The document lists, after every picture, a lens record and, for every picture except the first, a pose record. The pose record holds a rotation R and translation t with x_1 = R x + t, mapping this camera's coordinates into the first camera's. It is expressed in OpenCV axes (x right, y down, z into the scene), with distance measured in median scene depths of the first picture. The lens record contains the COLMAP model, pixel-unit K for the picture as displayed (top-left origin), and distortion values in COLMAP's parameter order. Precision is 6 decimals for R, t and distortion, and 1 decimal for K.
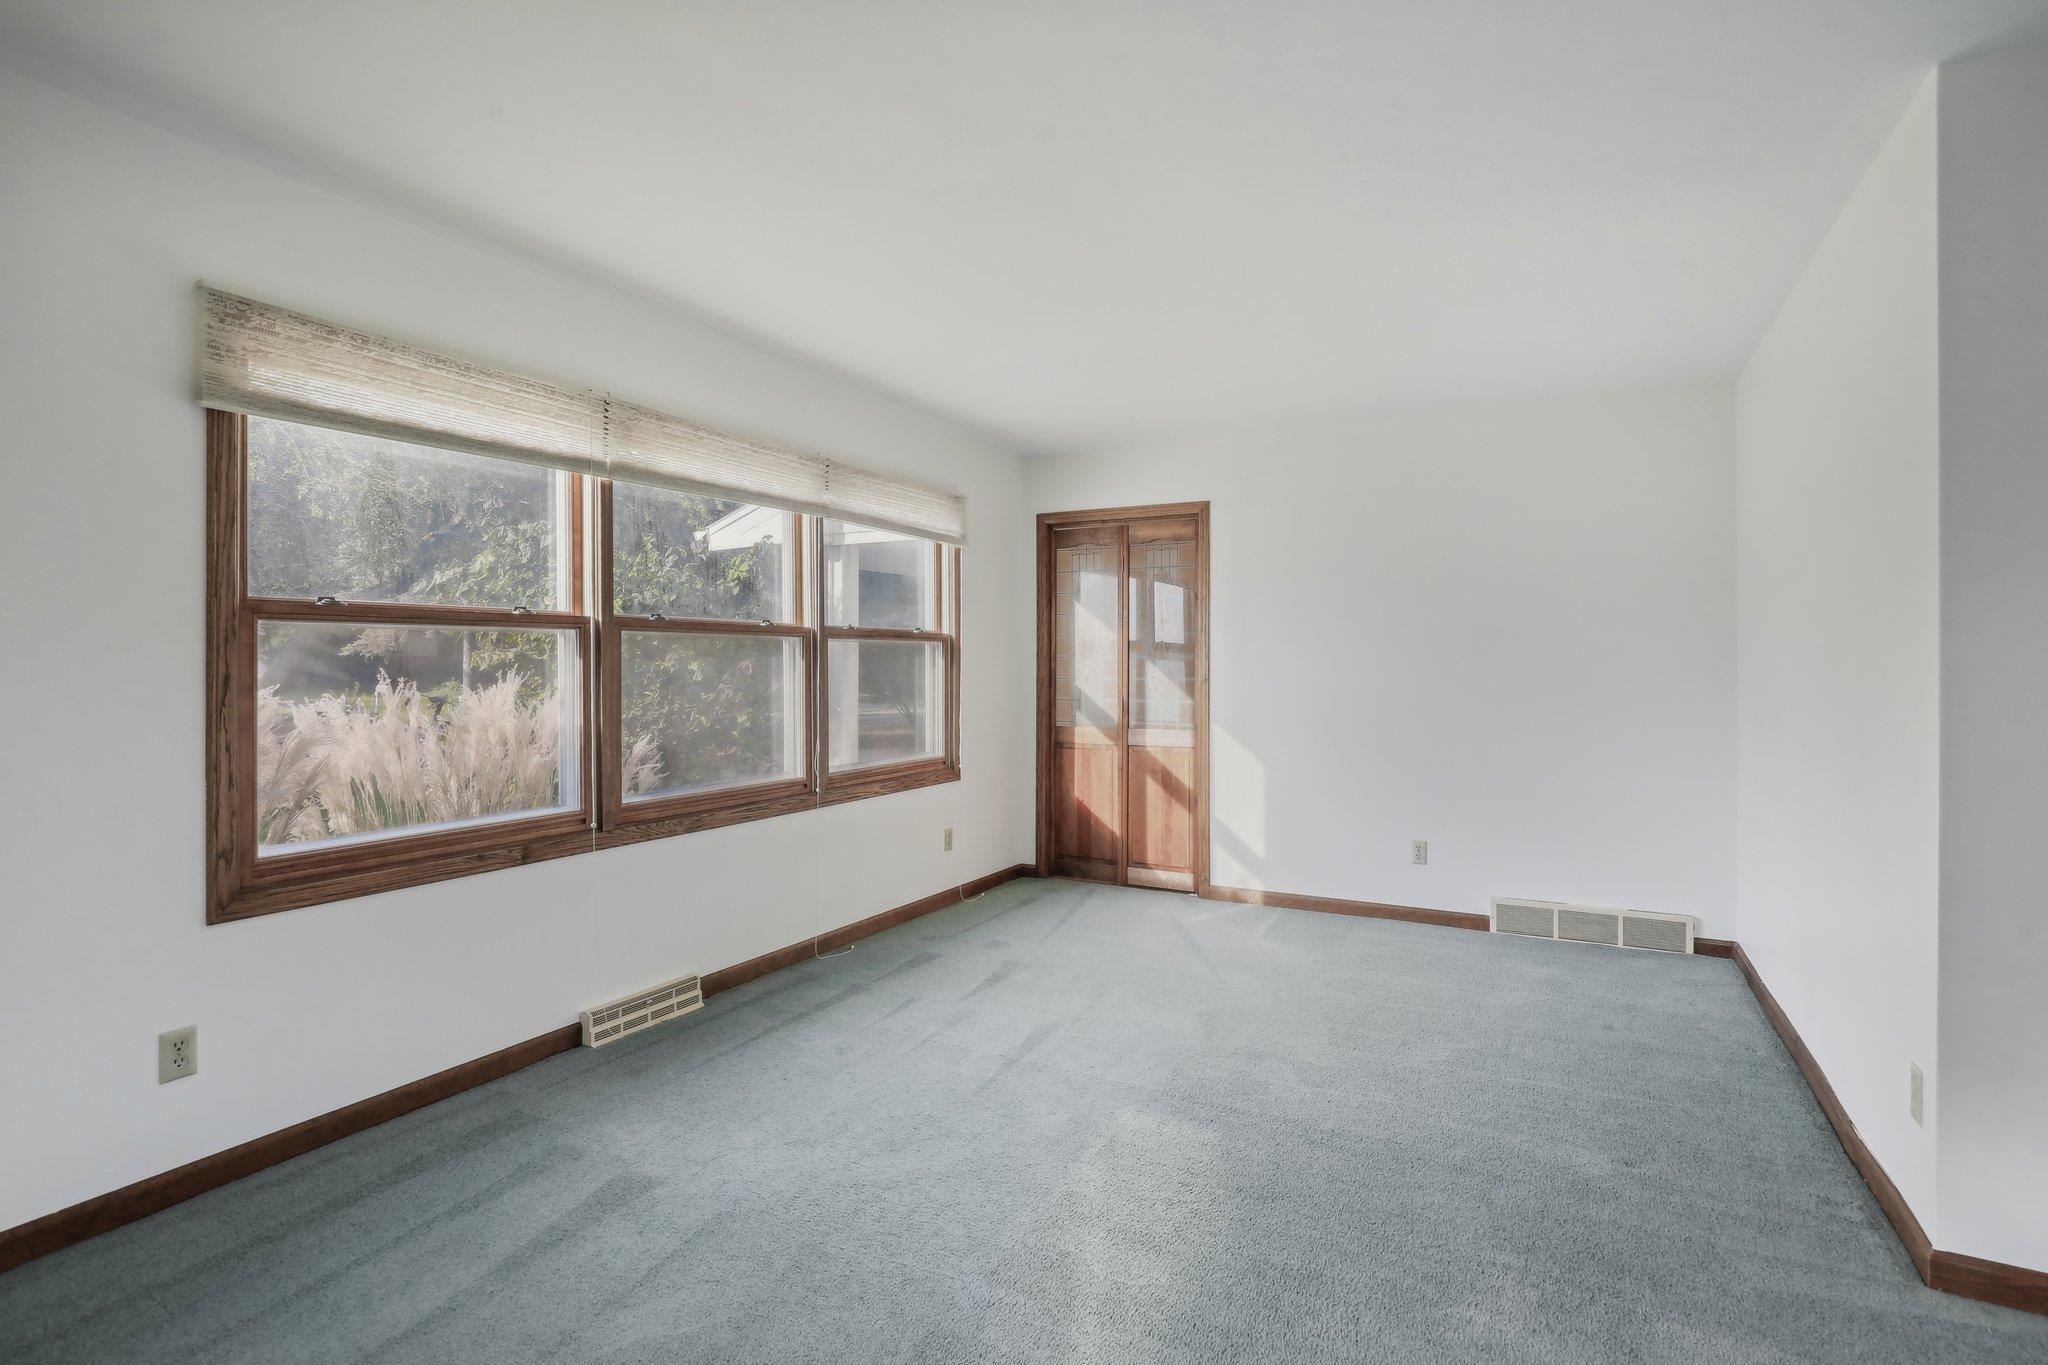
lens RADIAL K [[976.6, 0, 1027.7], [0, 976.6, 674.6], [0, 0, 1]] dist [-0.037654, 0.007577]
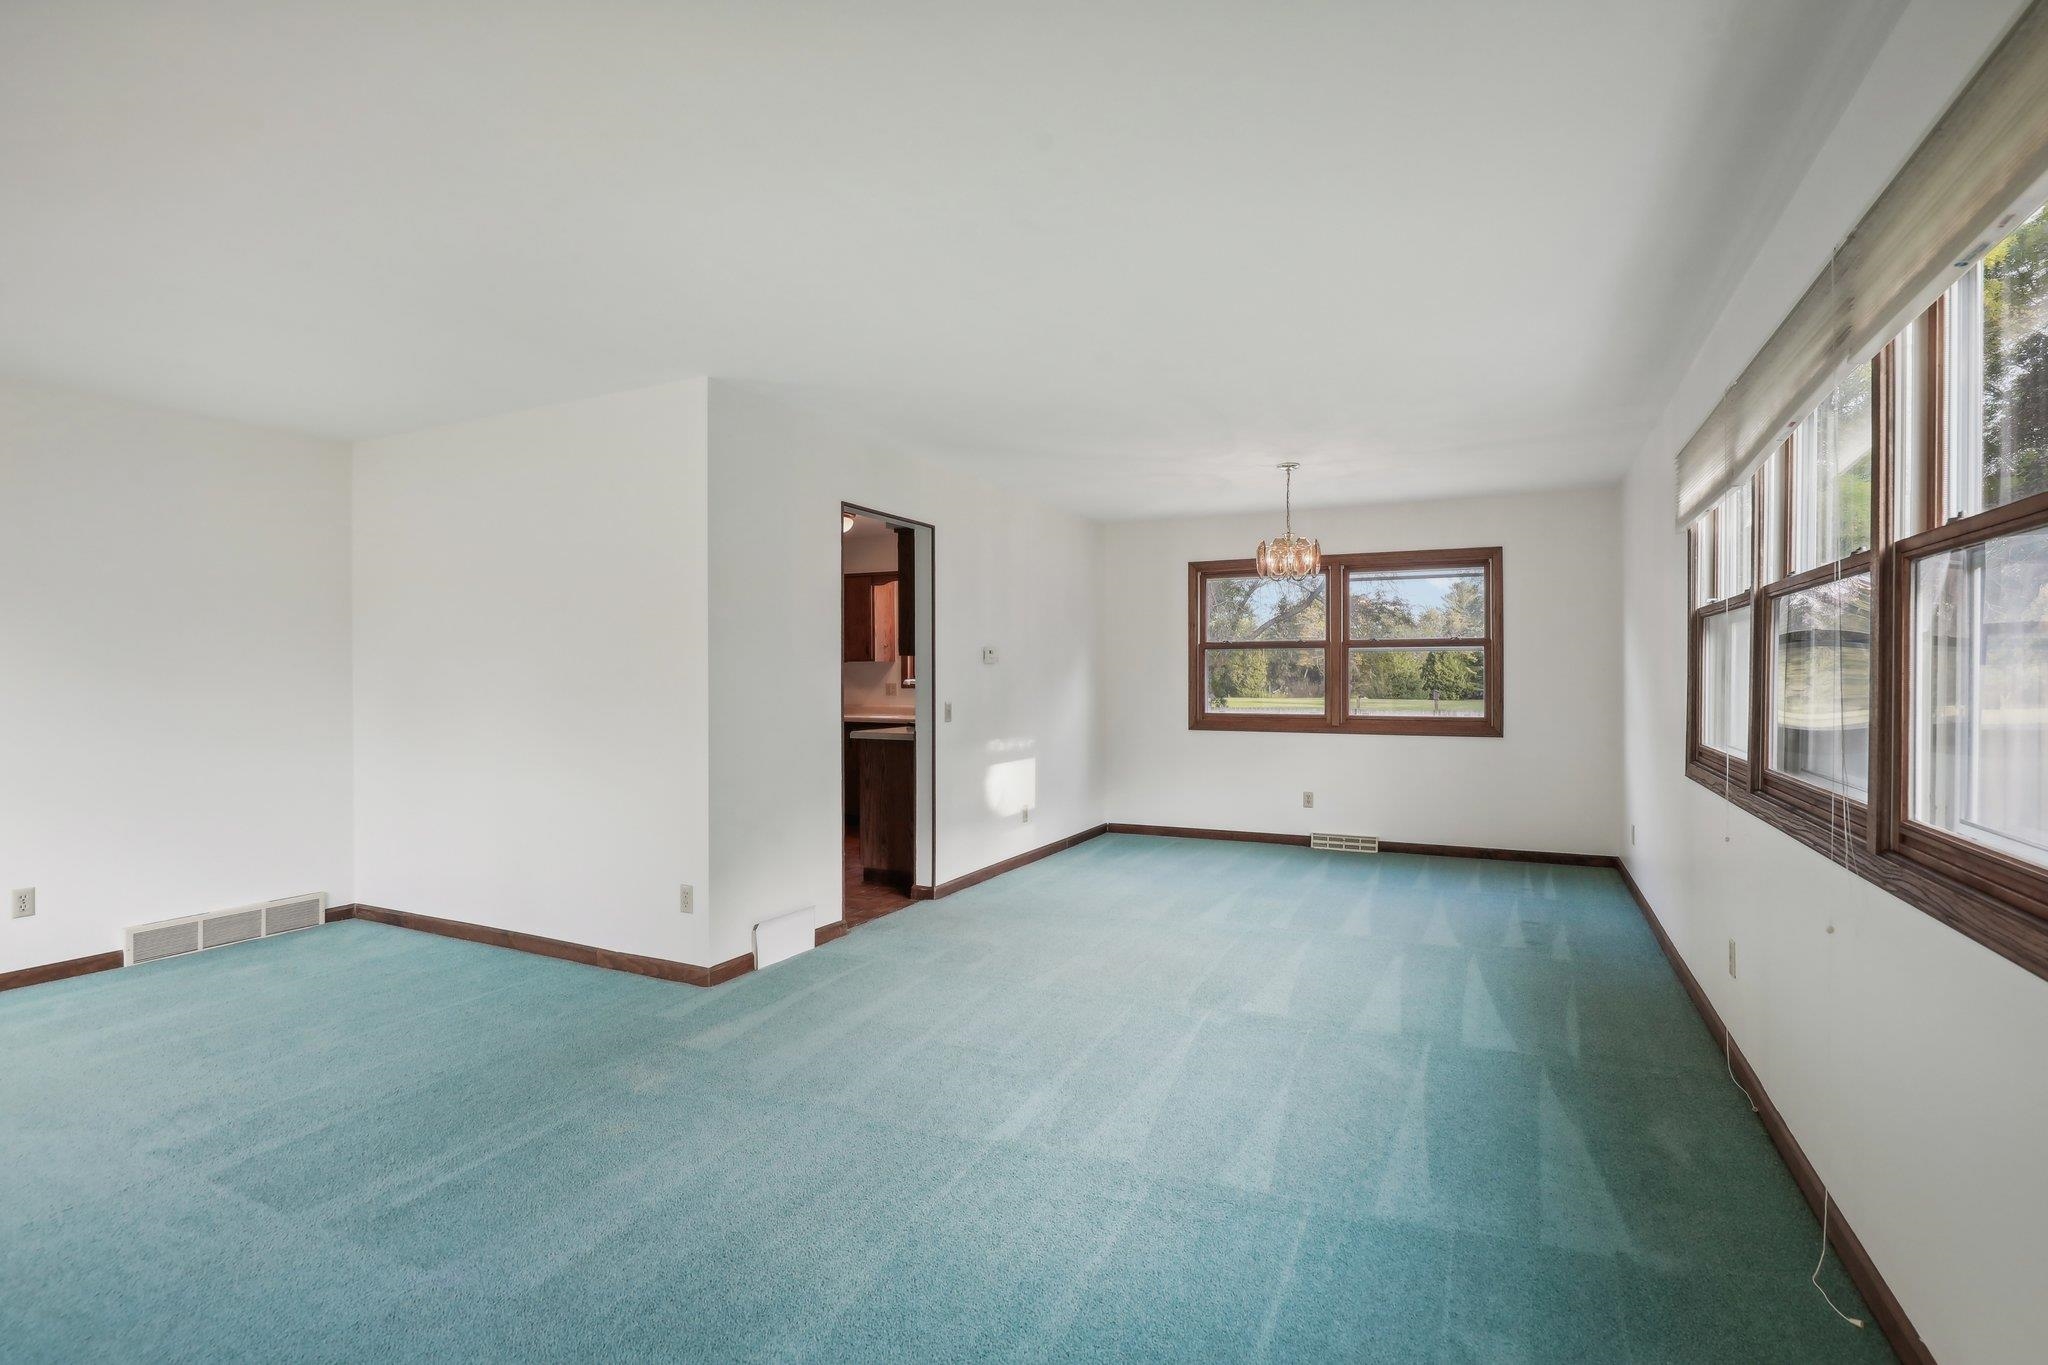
lens RADIAL K [[976.6, 0, 1022.9], [0, 976.6, 685.5], [0, 0, 1]] dist [-0.037654, 0.007577]
pose [[-0.079458, -0.008754, 0.996800, -0.522224], [0.010773, 0.999895, 0.009640, -0.004175], [-0.996780, 0.011505, -0.079355, 0.217934]]
